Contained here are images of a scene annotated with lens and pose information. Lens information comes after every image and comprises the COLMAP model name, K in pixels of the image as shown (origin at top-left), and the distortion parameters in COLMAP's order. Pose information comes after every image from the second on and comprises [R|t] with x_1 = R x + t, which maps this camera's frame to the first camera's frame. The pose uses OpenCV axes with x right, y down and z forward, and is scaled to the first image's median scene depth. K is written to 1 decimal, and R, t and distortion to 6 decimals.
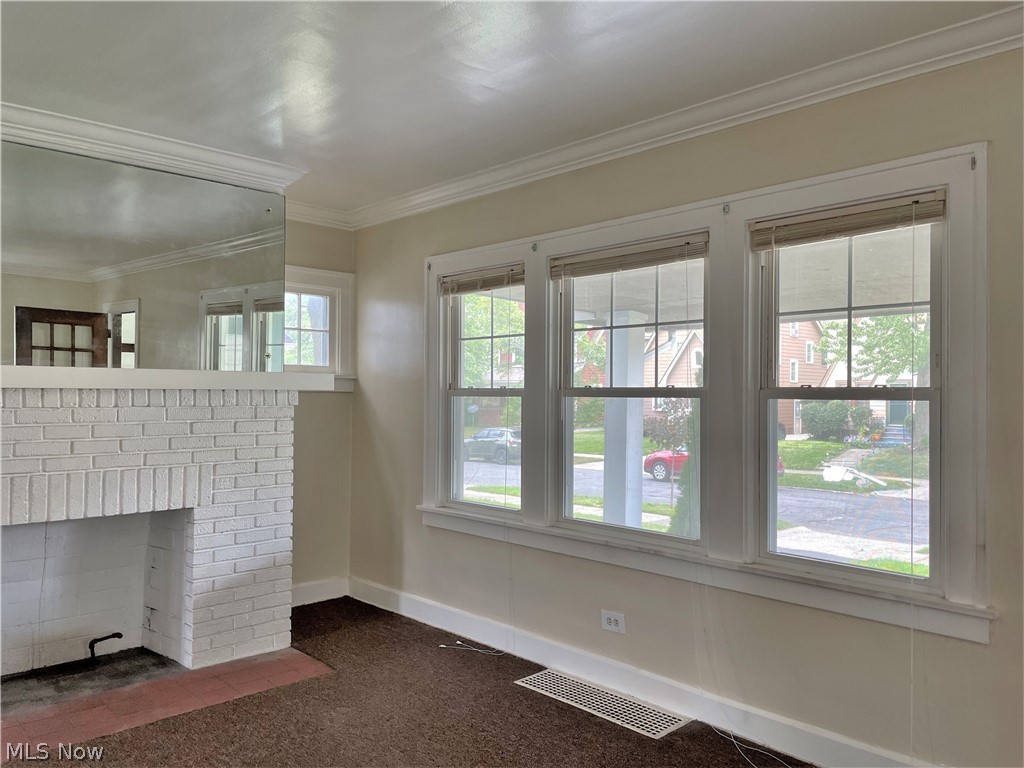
lens RADIAL K [[777.6, 0, 502.5], [0, 777.6, 385.2], [0, 0, 1]] dist [0.084573, -0.107535]
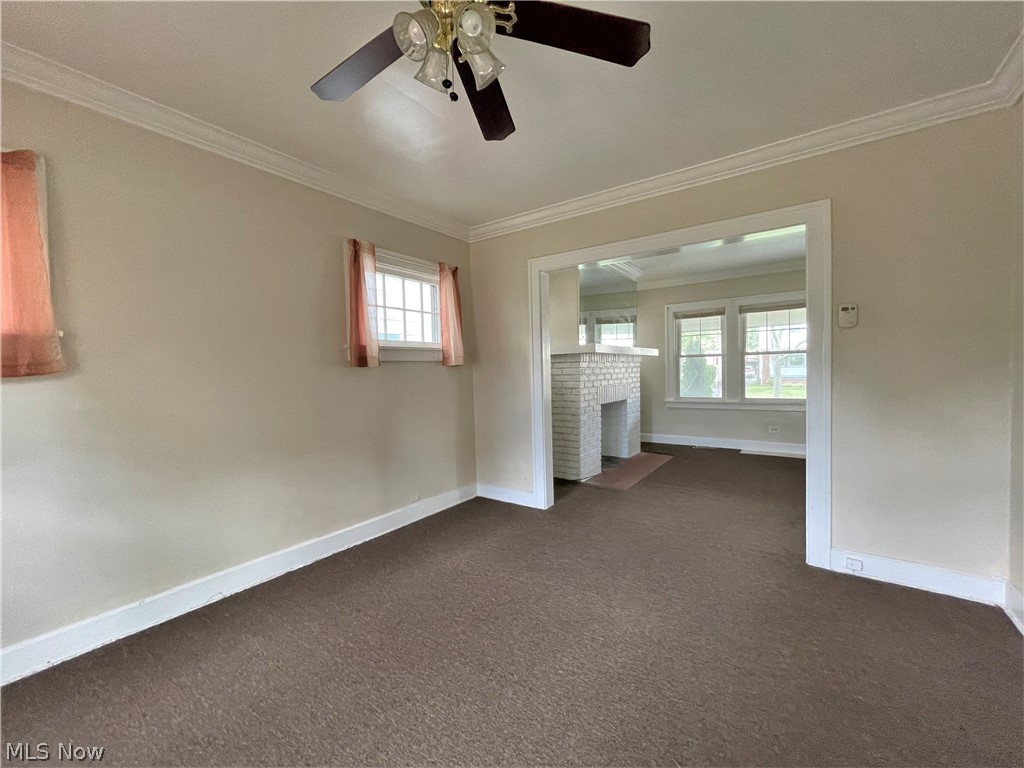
lens RADIAL K [[418.1, 0, 512.6], [0, 418.1, 386.1], [0, 0, 1]] dist [-0.000432, -0.000172]
pose [[0.980147, -0.035963, 0.194981, -1.066129], [0.026865, 0.998432, 0.049105, 0.029163], [-0.196441, -0.042892, 0.979577, -0.336420]]
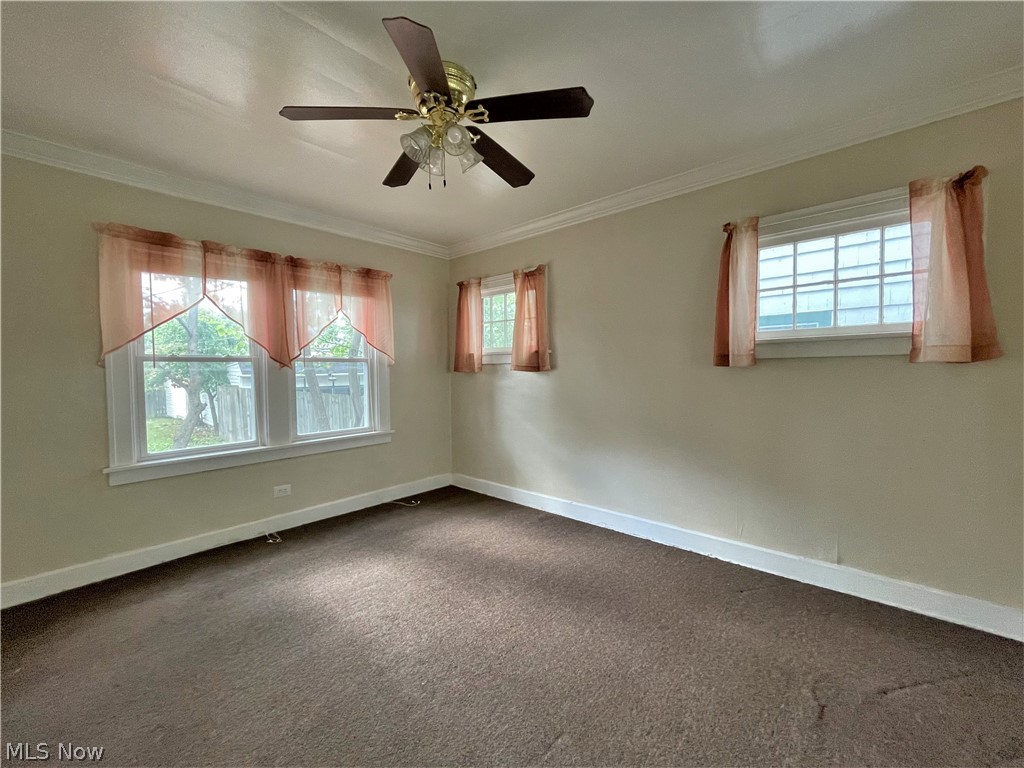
lens RADIAL K [[418.1, 0, 512.6], [0, 418.1, 386.1], [0, 0, 1]] dist [-0.000432, -0.000172]
pose [[0.082368, 0.030939, -0.996122, -0.538470], [0.022333, 0.999210, 0.032881, 0.026418], [0.996352, -0.024955, 0.081612, 0.060504]]
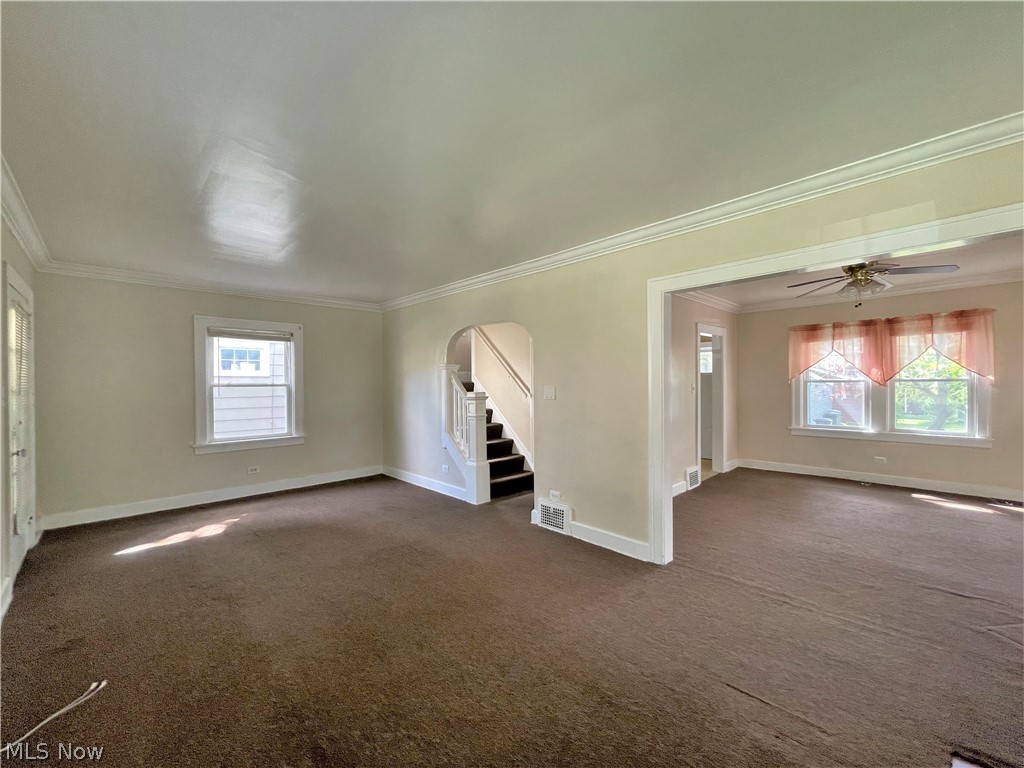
lens RADIAL K [[415.4, 0, 512.0], [0, 415.4, 384.0], [0, 0, 1]] dist [-0.003359, 0.000081]
pose [[-0.999925, 0.000292, -0.012256, -0.162272], [0.000382, 0.999973, -0.007369, 0.010347], [0.012253, -0.007373, -0.999898, 1.047341]]
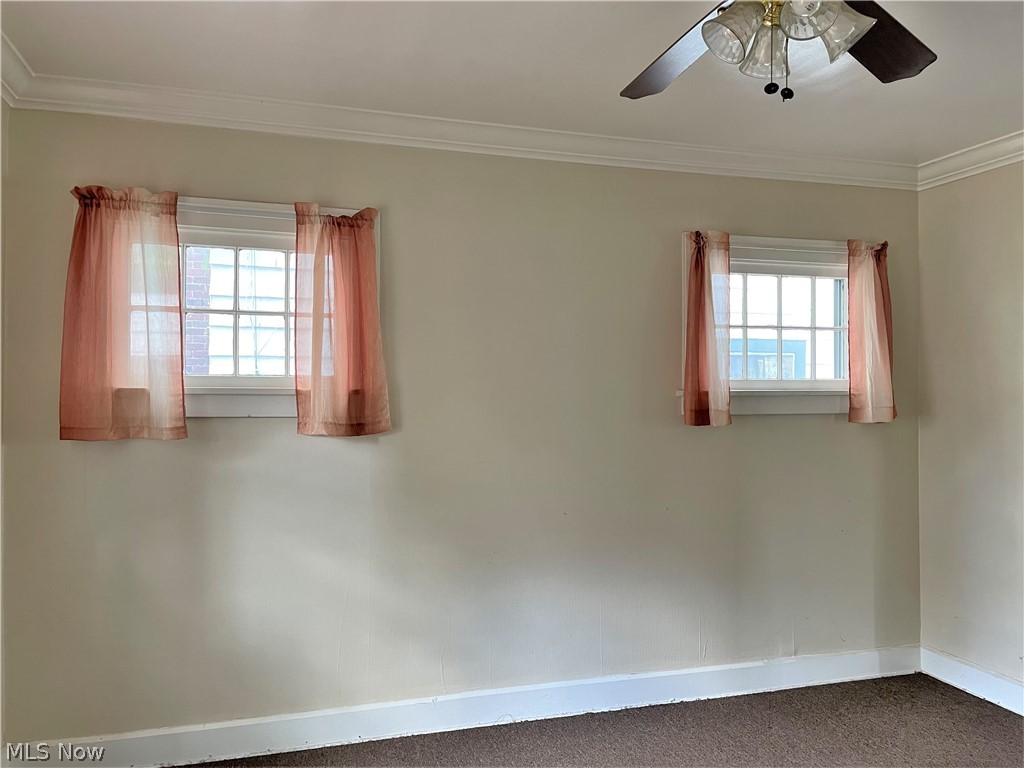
lens RADIAL K [[777.6, 0, 502.5], [0, 777.6, 385.2], [0, 0, 1]] dist [0.084573, -0.107535]
pose [[0.893428, -0.006435, -0.449161, -0.979147], [0.008361, 0.999962, 0.002304, -0.027222], [0.449129, -0.005814, 0.893448, -0.467693]]
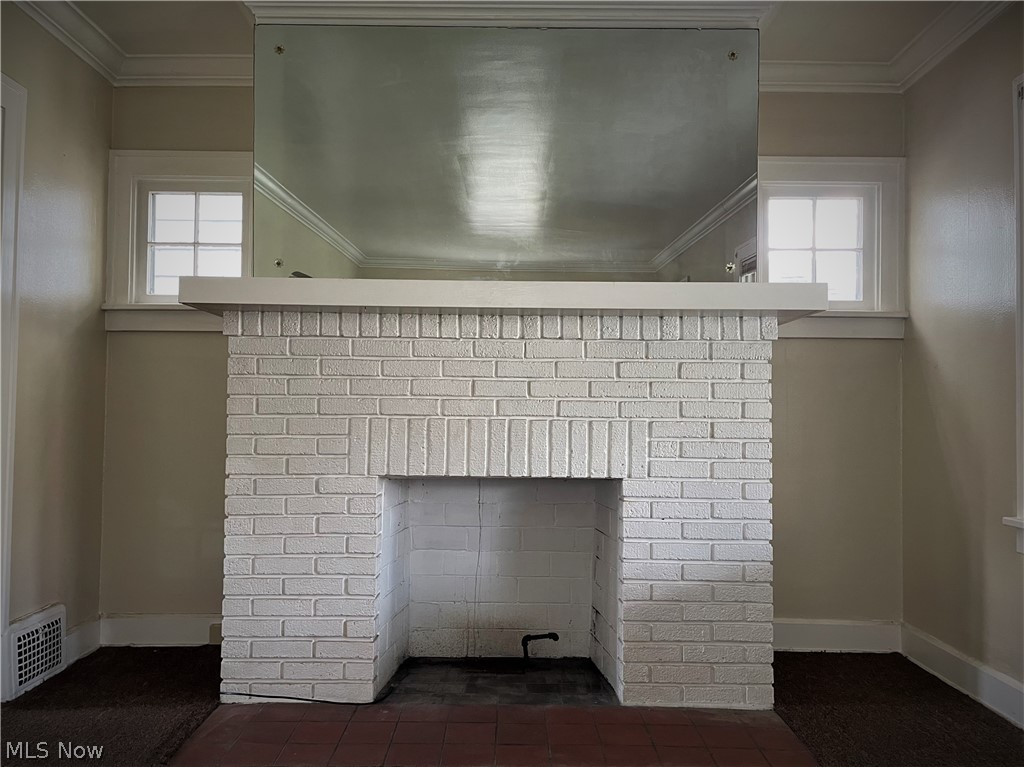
lens RADIAL K [[797.5, 0, 512.0], [0, 797.5, 383.5], [0, 0, 1]] dist [0.097476, -0.128585]
pose [[0.729947, -0.020184, -0.683205, 0.039799], [-0.000040, 0.999563, -0.029572, 0.087834], [0.683503, 0.021613, 0.729627, 0.381164]]
